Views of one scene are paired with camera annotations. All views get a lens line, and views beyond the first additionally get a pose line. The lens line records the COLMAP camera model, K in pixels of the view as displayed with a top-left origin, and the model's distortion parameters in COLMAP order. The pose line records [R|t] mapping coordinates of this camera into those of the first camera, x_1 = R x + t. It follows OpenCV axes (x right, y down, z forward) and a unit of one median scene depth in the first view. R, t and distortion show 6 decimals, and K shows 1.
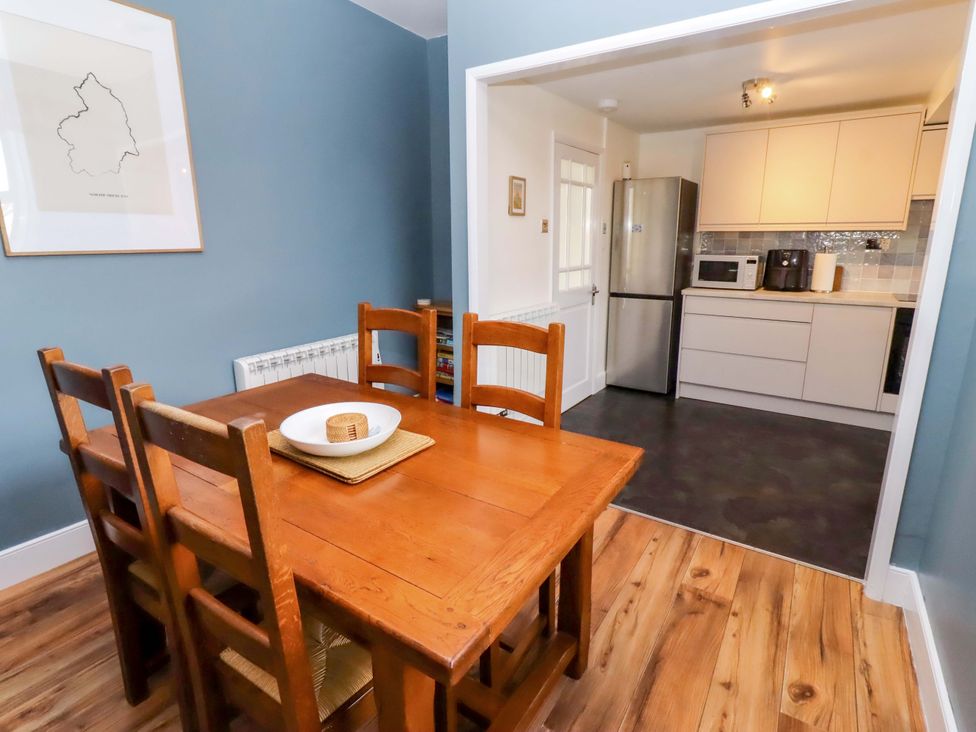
lens RADIAL K [[507.3, 0, 494.3], [0, 507.3, 358.2], [0, 0, 1]] dist [0.003089, -0.000890]
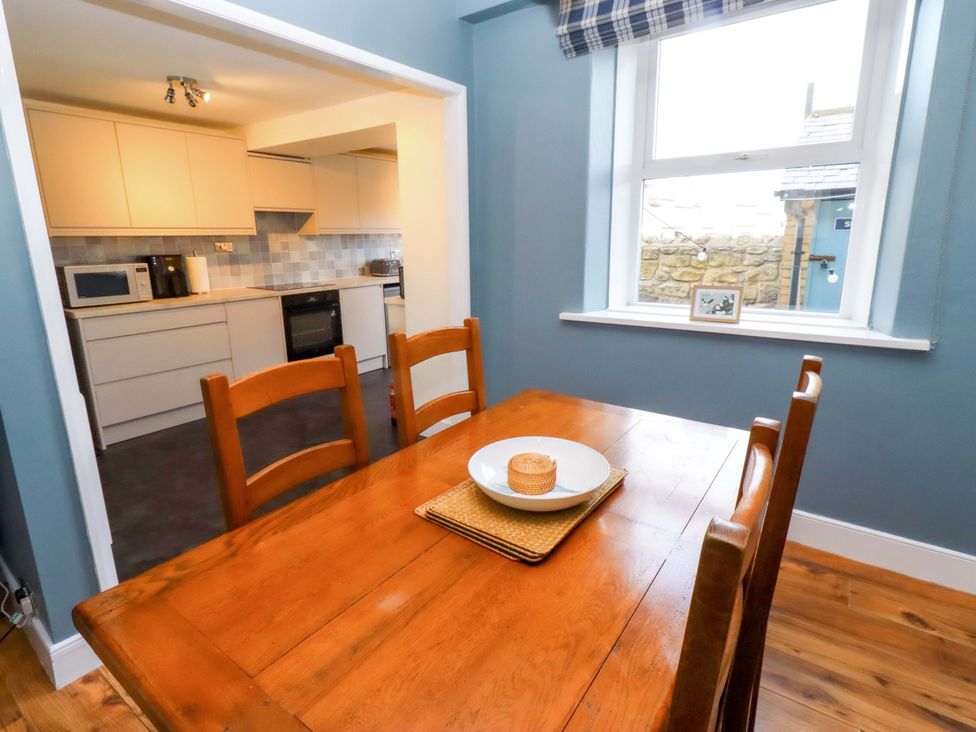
lens RADIAL K [[507.3, 0, 502.6], [0, 507.3, 350.5], [0, 0, 1]] dist [0.003089, -0.000890]
pose [[0.025547, -0.222650, 0.974564, -0.659599], [0.245658, 0.946387, 0.209773, -0.148348], [-0.969020, 0.234050, 0.078873, 0.591154]]
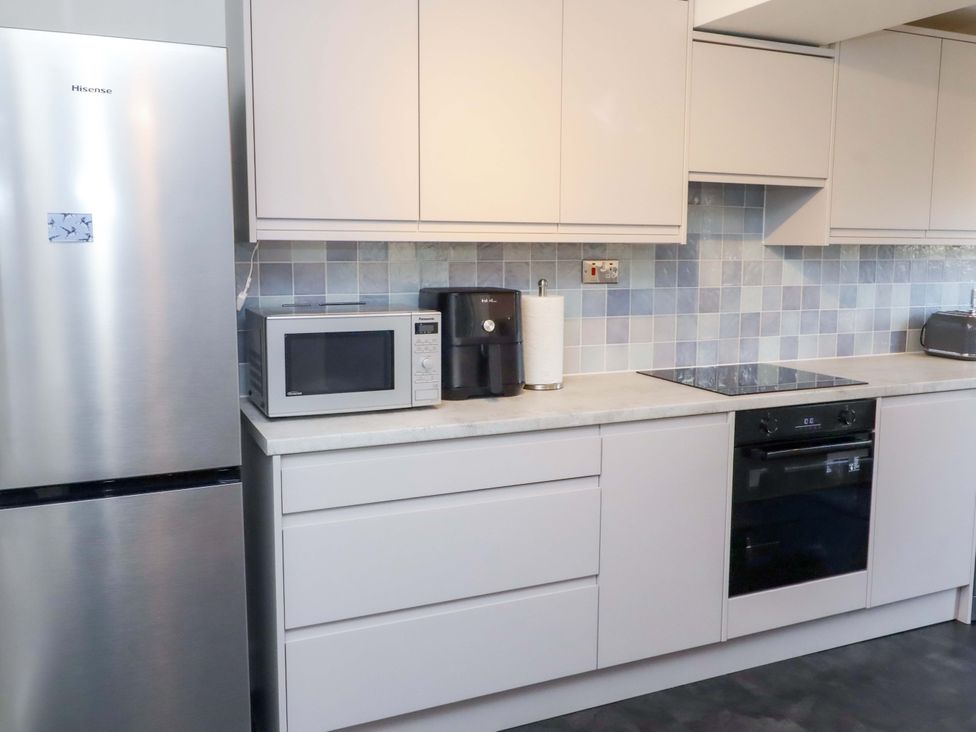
lens RADIAL K [[850.1, 0, 487.3], [0, 850.1, 366.7], [0, 0, 1]] dist [-0.008173, 0.003628]
pose [[0.539200, -0.112791, 0.834591, 0.076534], [0.195096, 0.980763, 0.006501, -0.274855], [-0.819268, 0.159320, 0.550832, 1.121377]]
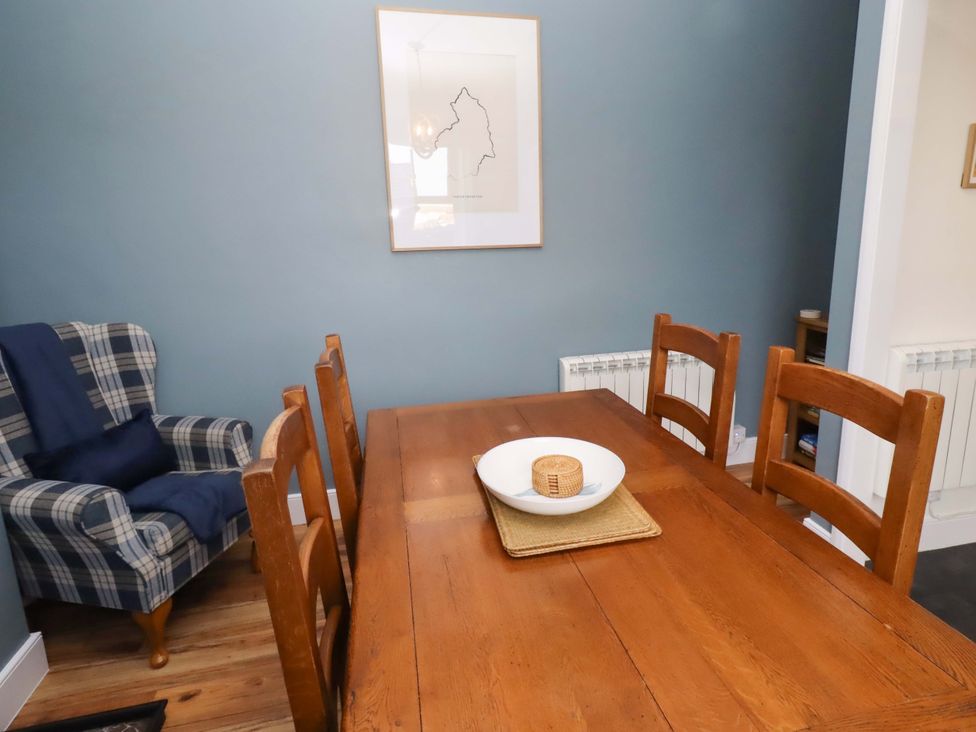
lens RADIAL K [[542.1, 0, 503.2], [0, 542.1, 340.8], [0, 0, 1]] dist [0.002464, 0.000722]
pose [[0.727911, 0.120301, -0.675036, 0.122298], [-0.139682, 0.989861, 0.025784, -0.050355], [0.671293, 0.075522, 0.737334, 0.201938]]
